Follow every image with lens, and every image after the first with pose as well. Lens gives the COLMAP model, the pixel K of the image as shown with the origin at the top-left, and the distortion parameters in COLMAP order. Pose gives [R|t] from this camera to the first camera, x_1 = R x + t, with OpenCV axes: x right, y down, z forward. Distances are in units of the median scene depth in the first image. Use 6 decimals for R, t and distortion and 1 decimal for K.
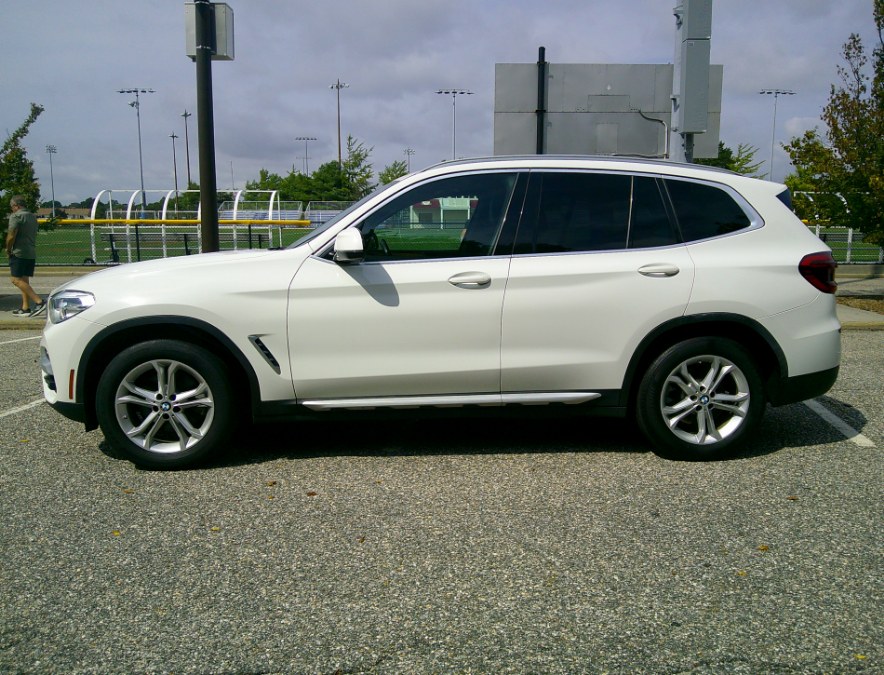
lens RADIAL K [[740.0, 0, 442.0], [0, 740.0, 337.5], [0, 0, 1]] dist [0.107405, -0.307471]
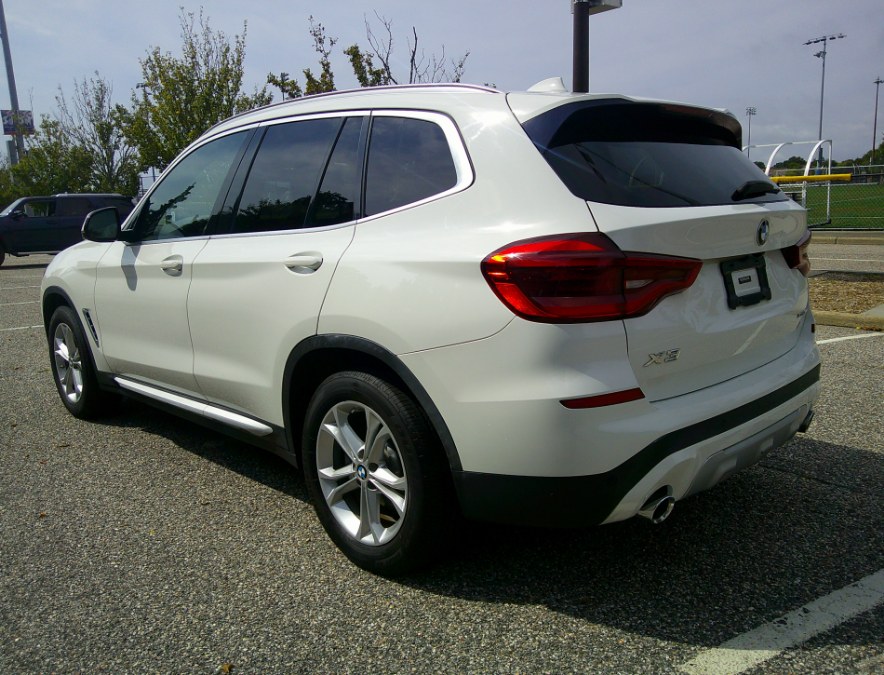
lens RADIAL K [[742.7, 0, 442.0], [0, 742.7, 337.5], [0, 0, 1]] dist [0.050780, -0.133198]
pose [[0.639774, 0.111048, -0.760498, 0.865646], [-0.071681, 0.993815, 0.084814, -0.086901], [0.765213, 0.000251, 0.643777, 0.659443]]
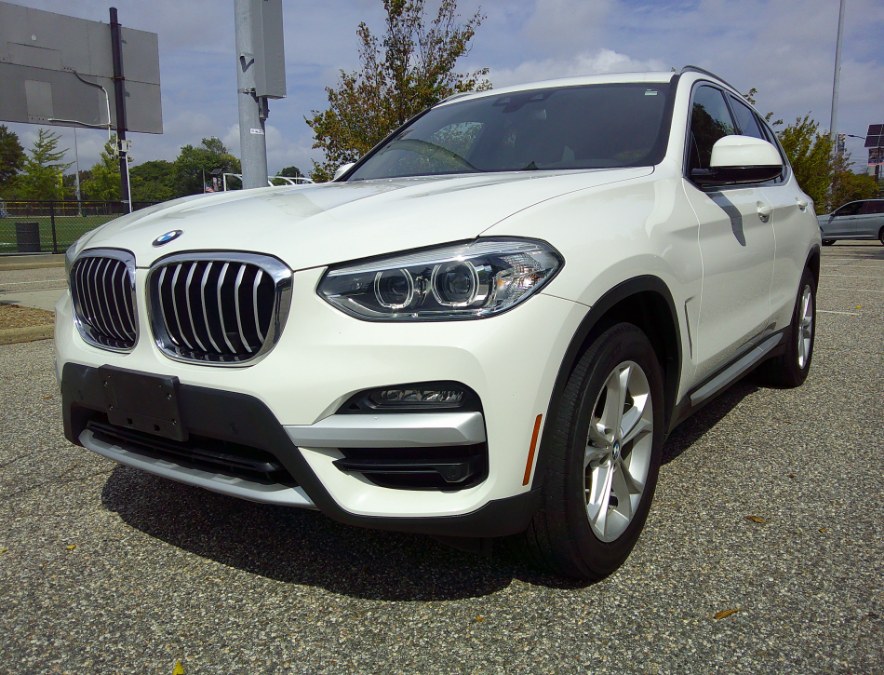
lens RADIAL K [[742.7, 0, 442.0], [0, 742.7, 337.5], [0, 0, 1]] dist [0.050780, -0.133198]
pose [[0.627188, -0.127251, 0.768402, -0.815377], [0.119094, 0.990630, 0.066846, -0.035944], [-0.769709, 0.049587, 0.636466, 0.725145]]
